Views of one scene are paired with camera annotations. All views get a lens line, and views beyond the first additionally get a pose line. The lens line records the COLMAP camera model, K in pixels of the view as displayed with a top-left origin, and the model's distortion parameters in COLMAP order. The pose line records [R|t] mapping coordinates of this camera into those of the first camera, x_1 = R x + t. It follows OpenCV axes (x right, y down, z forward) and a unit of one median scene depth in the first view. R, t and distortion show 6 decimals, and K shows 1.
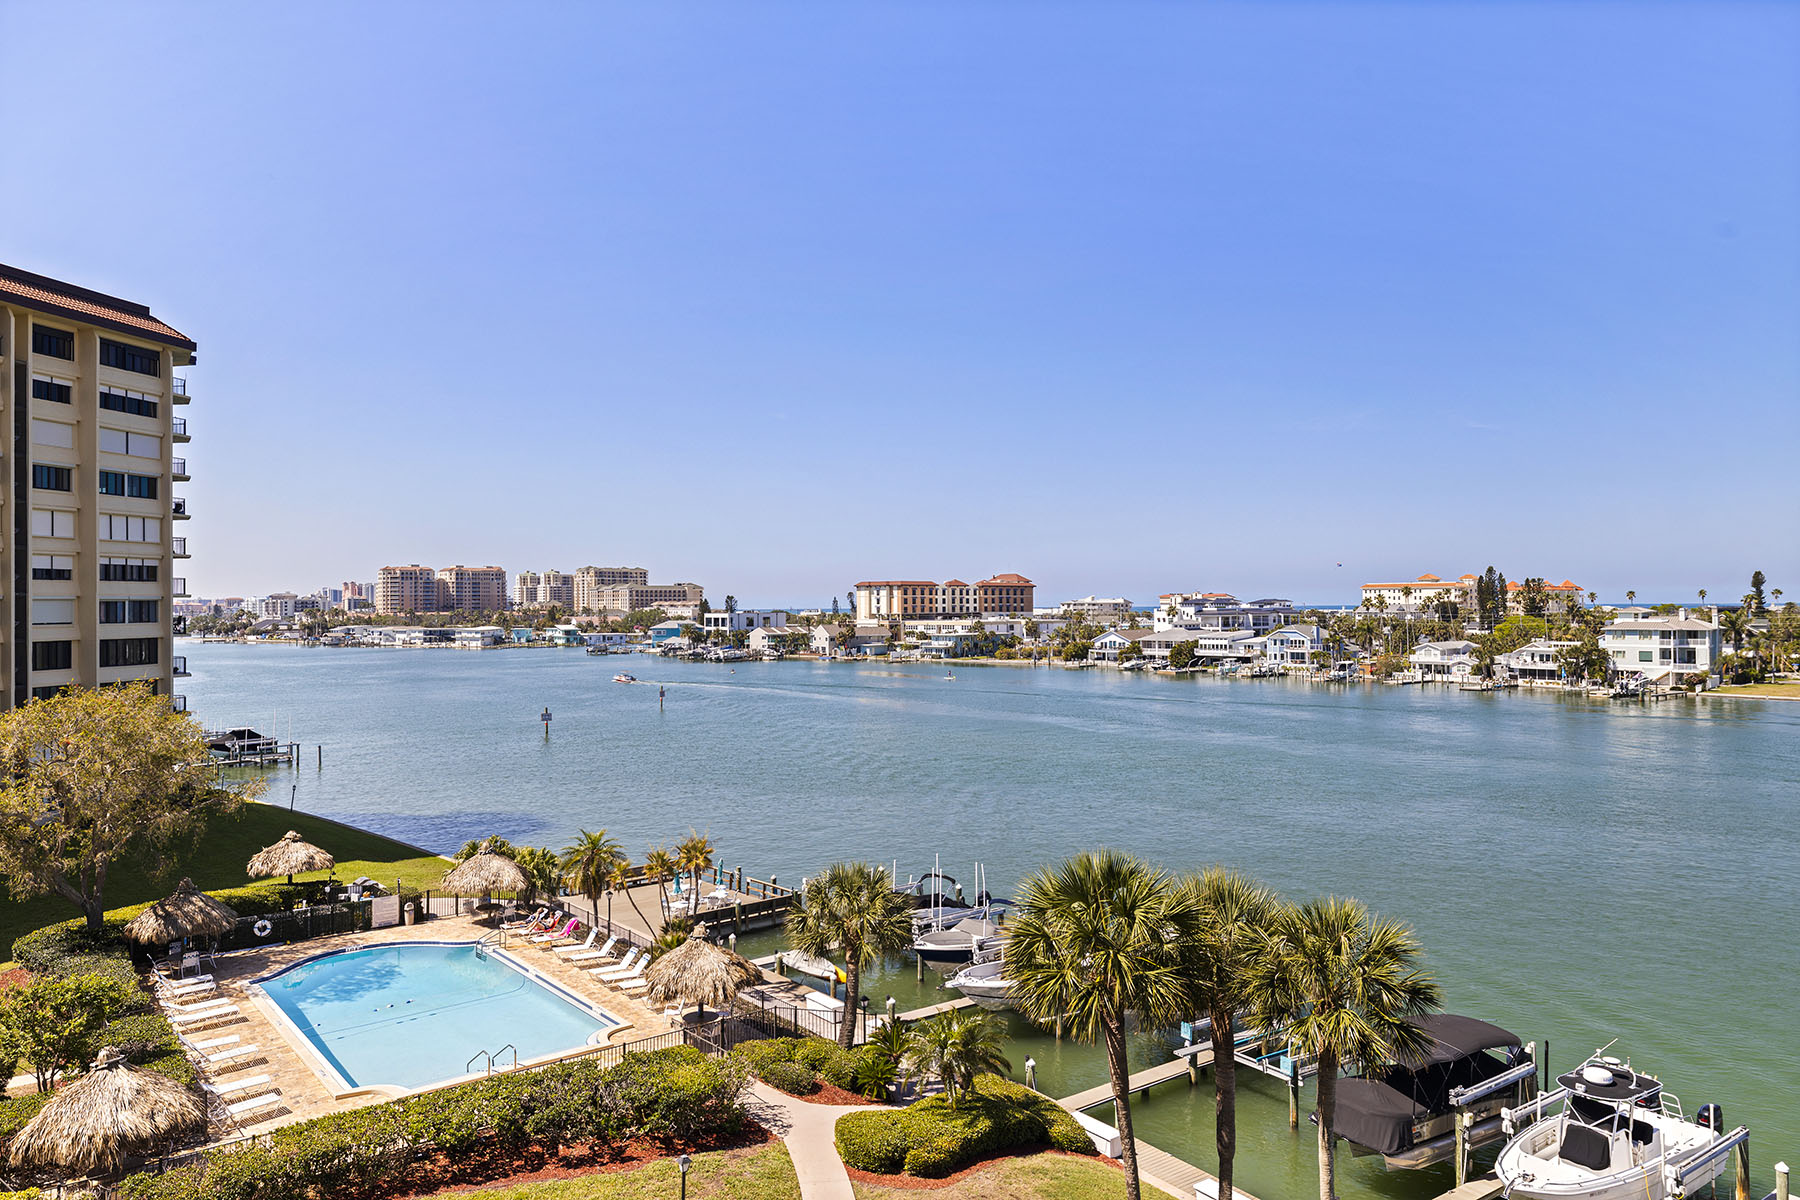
lens RADIAL K [[1210.8, 0, 899.8], [0, 1210.8, 585.8], [0, 0, 1]] dist [0.000579, 0.005494]
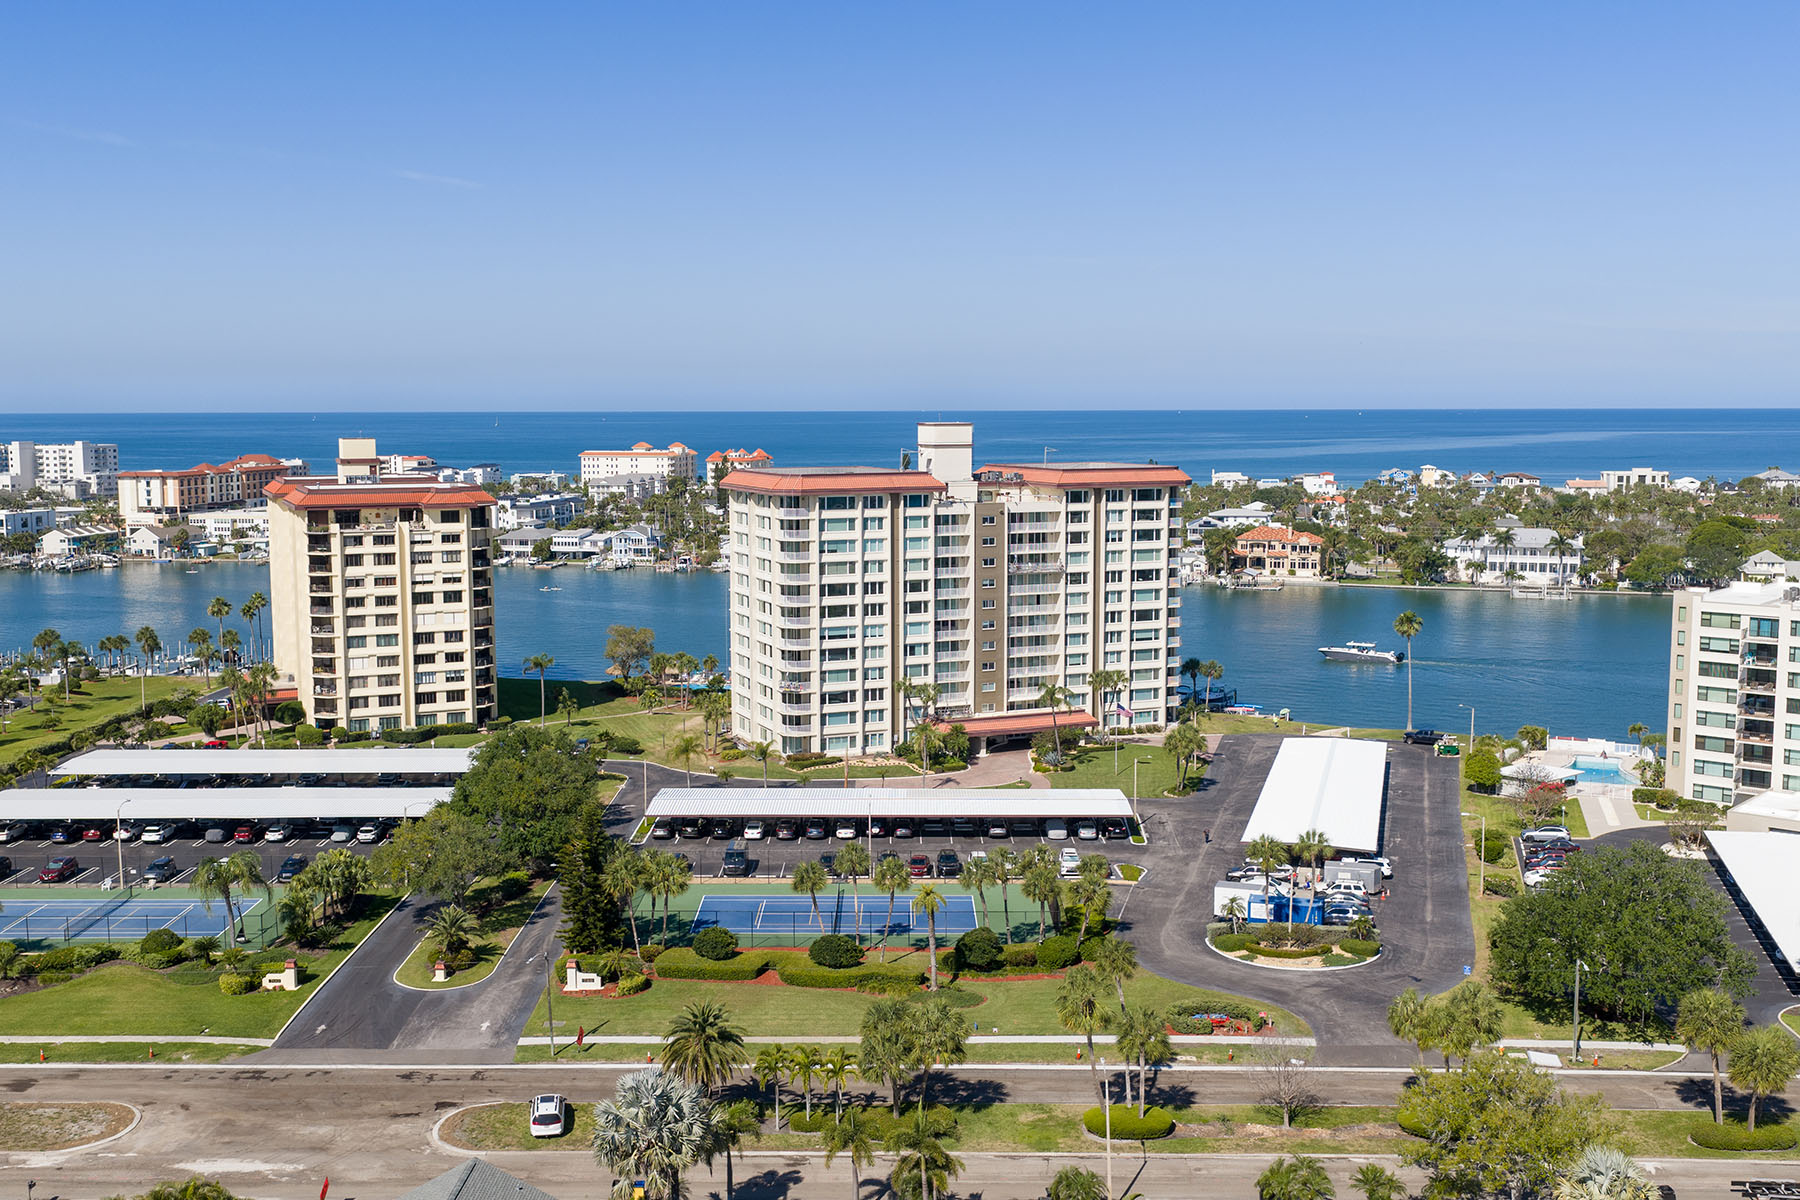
lens RADIAL K [[1762.1, 0, 903.9], [0, 1762.1, 596.3], [0, 0, 1]] dist [0.013251, 0.000000]
pose [[0.806830, -0.058591, 0.587871, -0.345670], [-0.012681, 0.993123, 0.116384, -0.072605], [-0.590647, -0.101357, 0.800539, -0.436561]]
